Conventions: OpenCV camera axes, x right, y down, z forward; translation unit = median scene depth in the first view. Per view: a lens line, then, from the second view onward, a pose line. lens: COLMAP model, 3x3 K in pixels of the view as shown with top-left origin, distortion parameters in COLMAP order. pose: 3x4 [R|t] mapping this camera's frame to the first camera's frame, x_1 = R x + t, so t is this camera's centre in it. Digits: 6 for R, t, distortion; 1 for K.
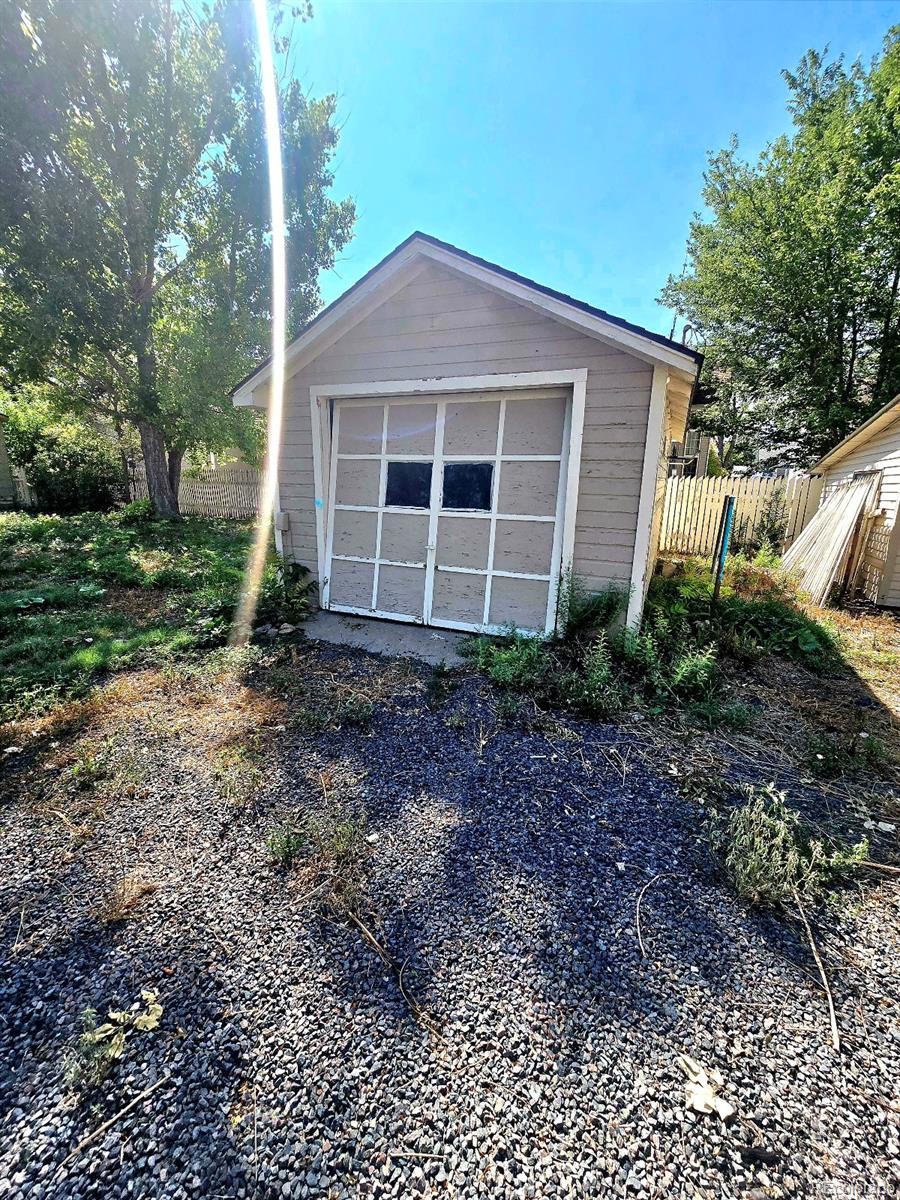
lens RADIAL K [[485.6, 0, 450.0], [0, 485.6, 600.0], [0, 0, 1]] dist [-0.000216, -0.000027]
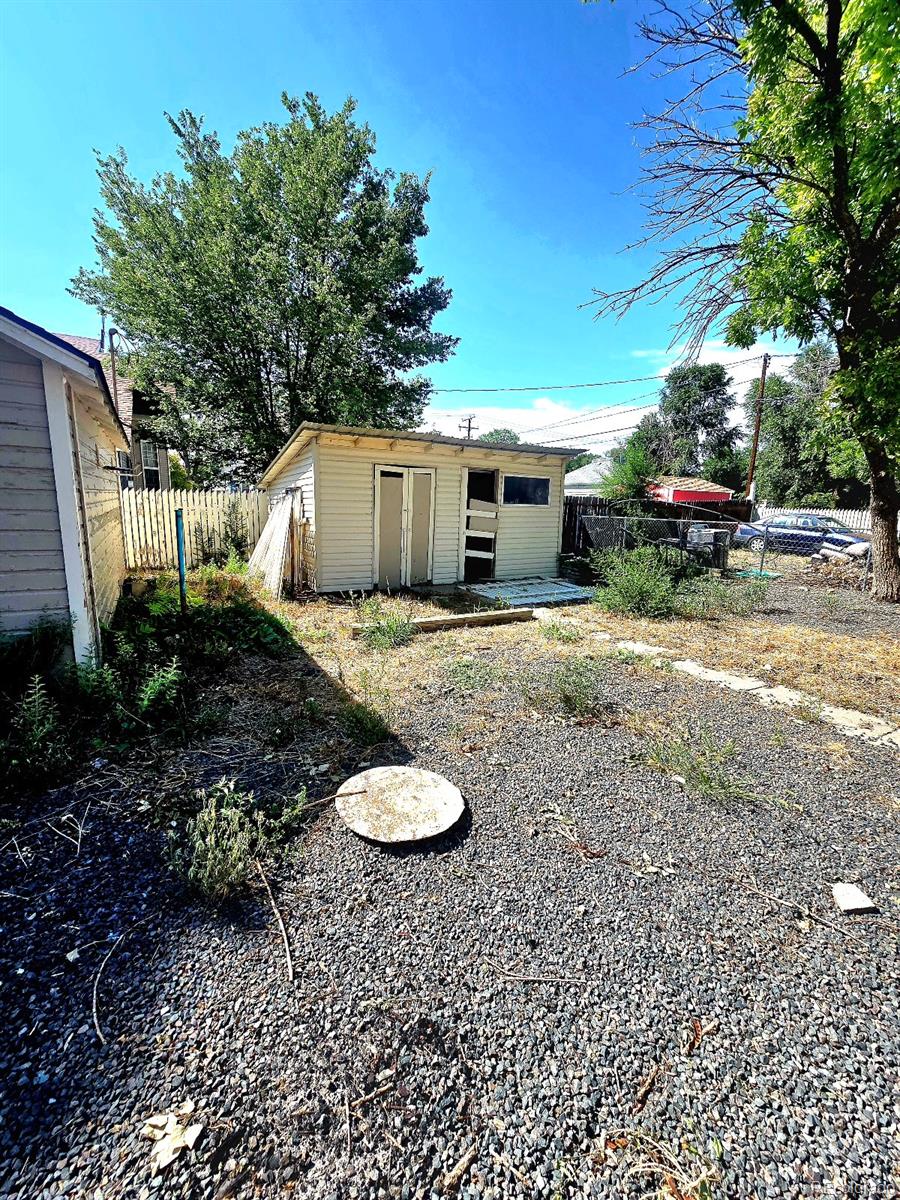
lens RADIAL K [[482.6, 0, 449.2], [0, 482.6, 594.9], [0, 0, 1]] dist [0.000065, 0.000073]
pose [[0.584963, -0.153811, 0.796342, 0.092045], [0.179823, 0.982012, 0.057582, 0.006352], [-0.790874, 0.109517, 0.602099, -0.039823]]
